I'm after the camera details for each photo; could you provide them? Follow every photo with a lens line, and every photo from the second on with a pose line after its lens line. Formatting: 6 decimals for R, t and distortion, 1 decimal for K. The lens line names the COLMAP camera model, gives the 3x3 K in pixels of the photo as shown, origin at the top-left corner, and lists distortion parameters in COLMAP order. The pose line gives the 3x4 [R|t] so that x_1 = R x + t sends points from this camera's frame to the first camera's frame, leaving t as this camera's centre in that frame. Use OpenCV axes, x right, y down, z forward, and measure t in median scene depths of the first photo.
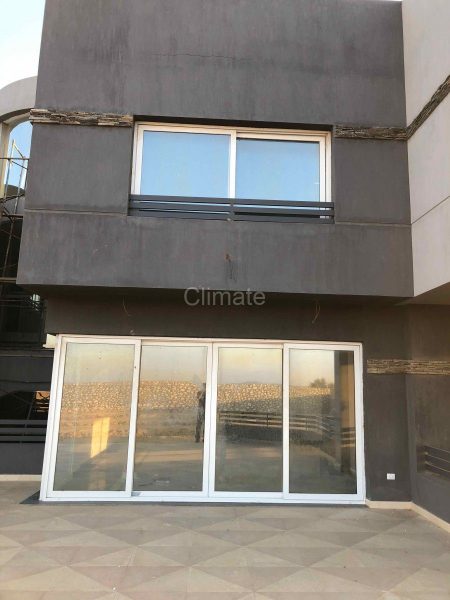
lens RADIAL K [[492.0, 0, 225.8], [0, 492.0, 286.5], [0, 0, 1]] dist [0.000519, -0.000079]
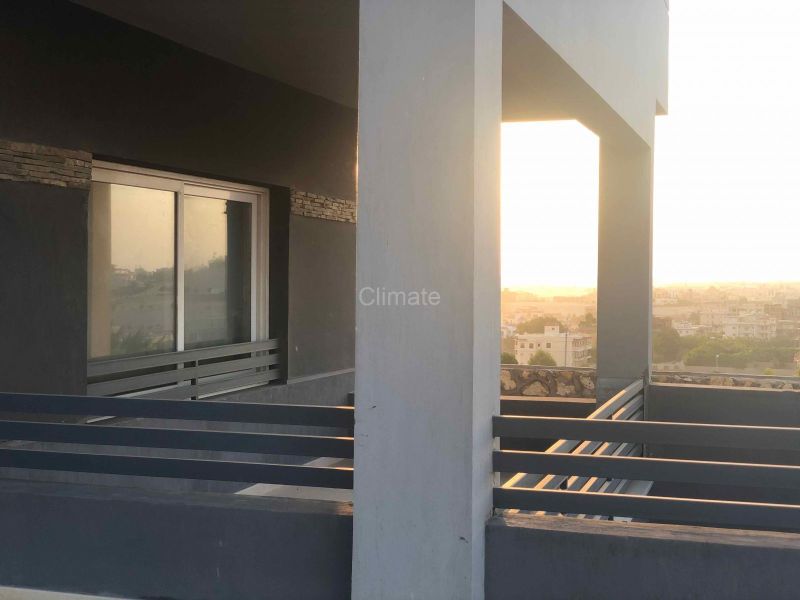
lens RADIAL K [[1228.5, 0, 402.1], [0, 1228.5, 301.8], [0, 0, 1]] dist [0.108090, 0.008754]
pose [[0.359728, -0.042904, 0.932070, -1.381618], [-0.185565, 0.975698, 0.116530, 0.026428], [-0.914419, -0.214879, 0.343024, 0.168794]]
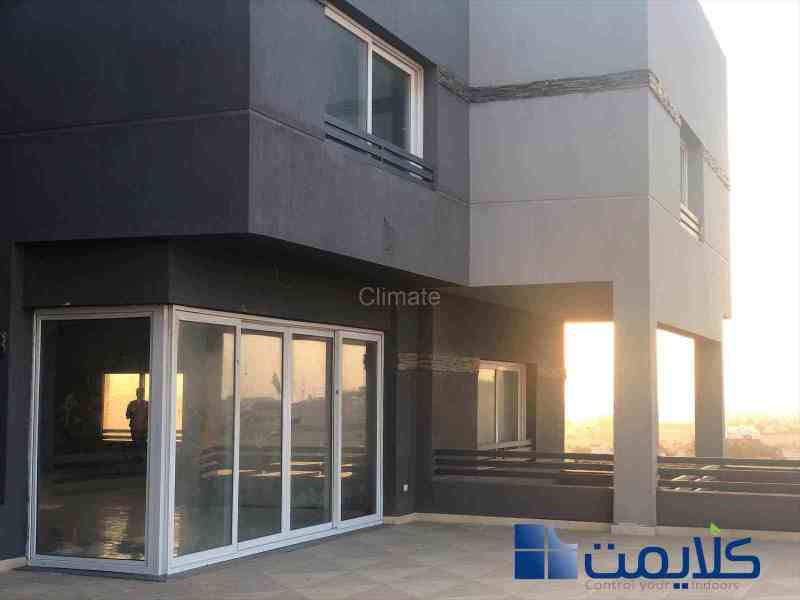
lens RADIAL K [[1228.5, 0, 402.1], [0, 1228.5, 301.8], [0, 0, 1]] dist [0.108090, 0.008754]
pose [[0.433123, 0.047708, 0.900071, -1.627783], [-0.162862, 0.986304, 0.026092, 0.009158], [-0.886499, -0.157889, 0.434961, 0.116343]]
